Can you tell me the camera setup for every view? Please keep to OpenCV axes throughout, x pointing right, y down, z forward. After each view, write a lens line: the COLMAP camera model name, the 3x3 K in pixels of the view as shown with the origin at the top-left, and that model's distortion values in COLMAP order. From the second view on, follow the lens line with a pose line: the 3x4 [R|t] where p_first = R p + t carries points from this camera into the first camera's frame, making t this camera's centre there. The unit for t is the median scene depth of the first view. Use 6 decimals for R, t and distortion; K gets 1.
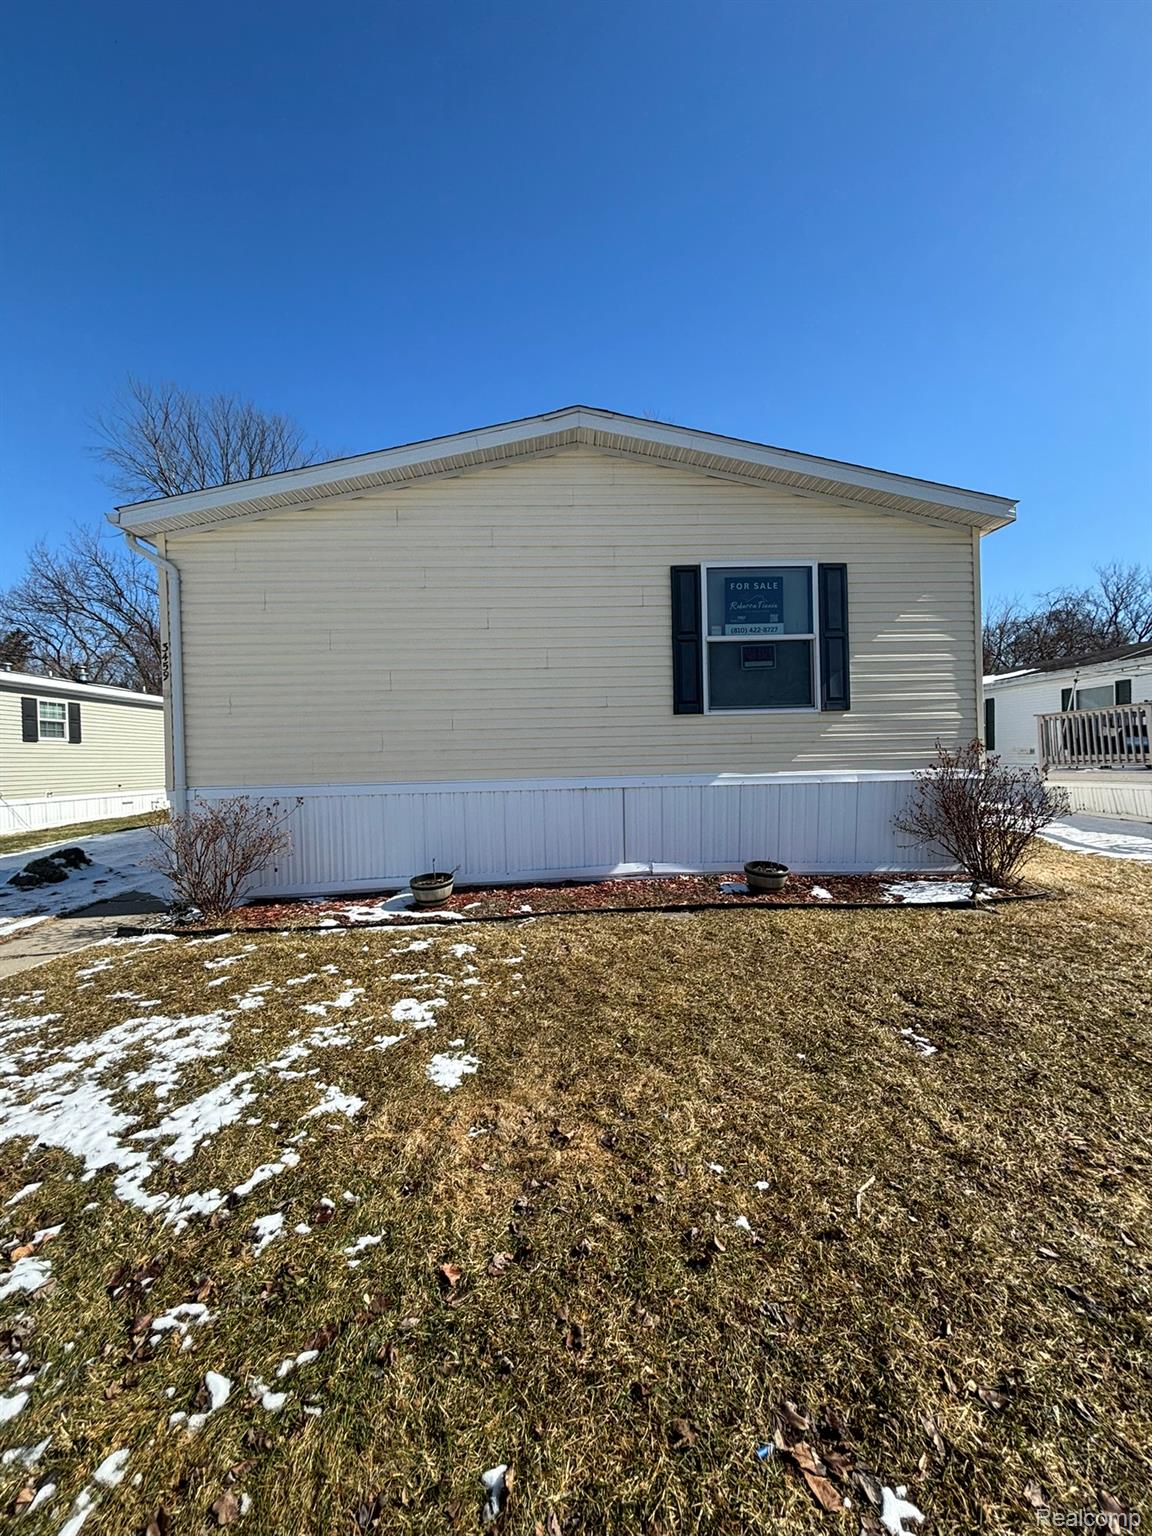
lens RADIAL K [[619.6, 0, 576.0], [0, 619.6, 768.0], [0, 0, 1]] dist [-0.000548, -0.000025]
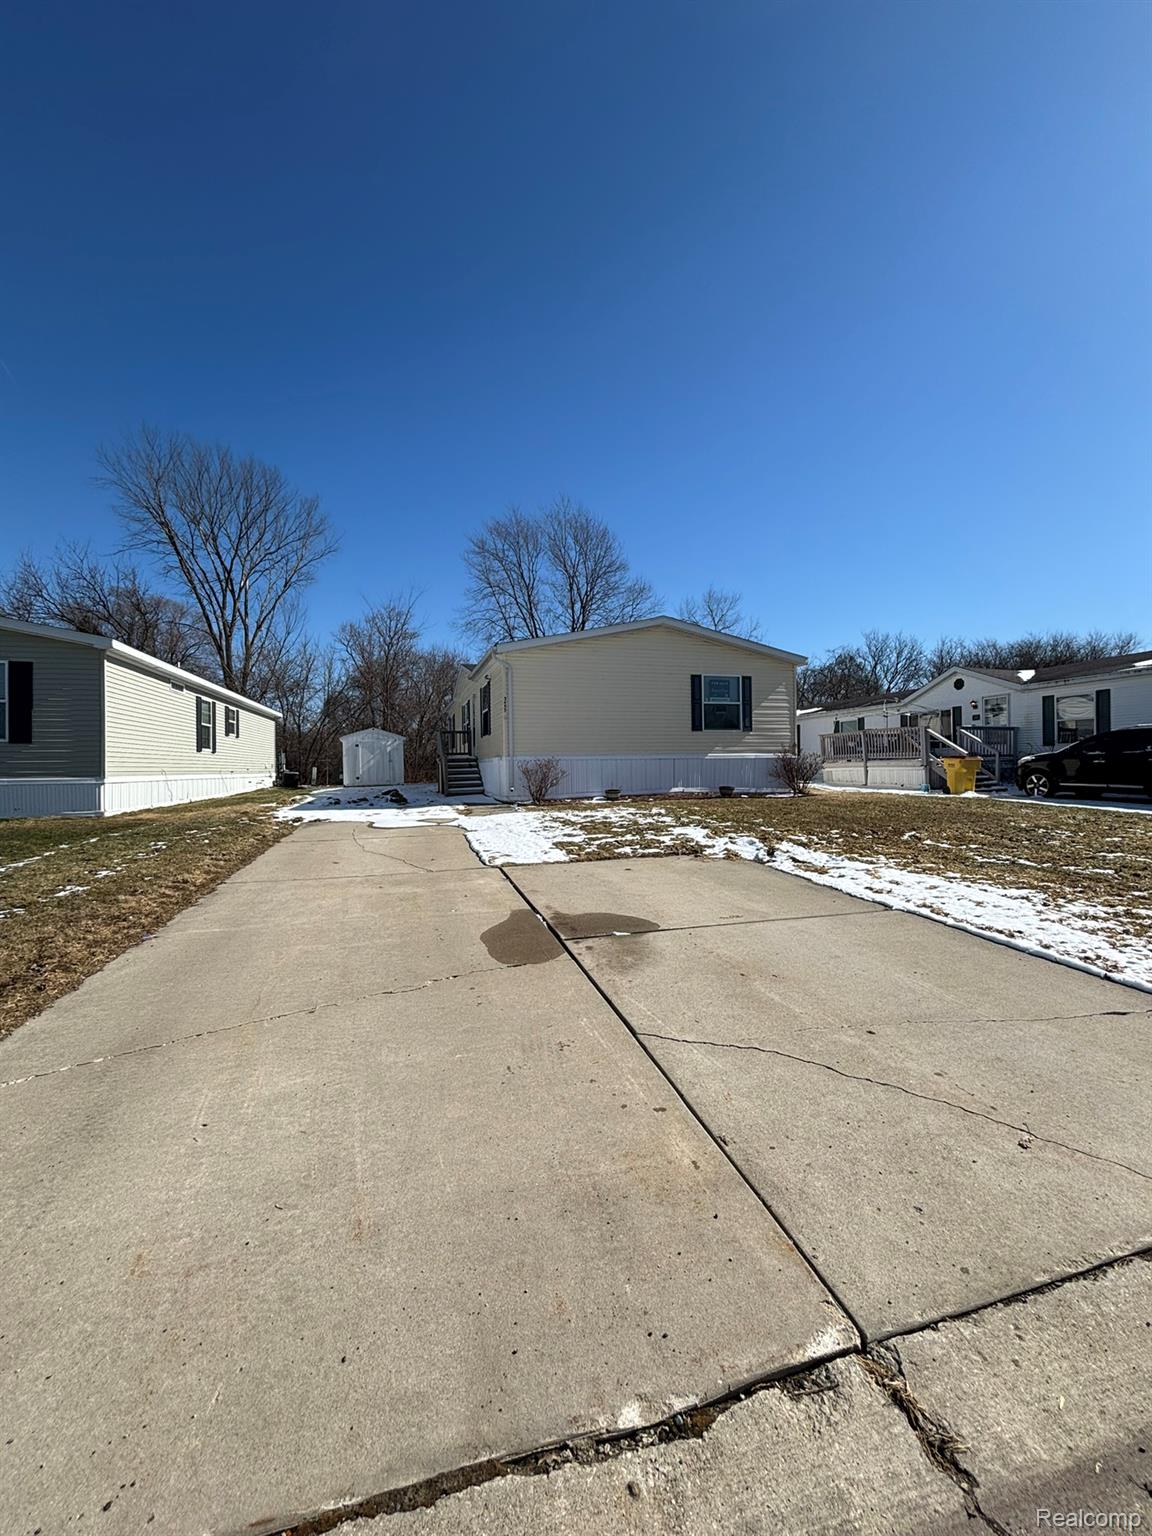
lens RADIAL K [[619.6, 0, 576.0], [0, 619.6, 768.0], [0, 0, 1]] dist [-0.000548, -0.000025]
pose [[0.970185, 0.010114, 0.242156, -0.925722], [-0.005496, 0.999790, -0.019739, 0.119855], [-0.242305, 0.017819, 0.970036, -1.379753]]
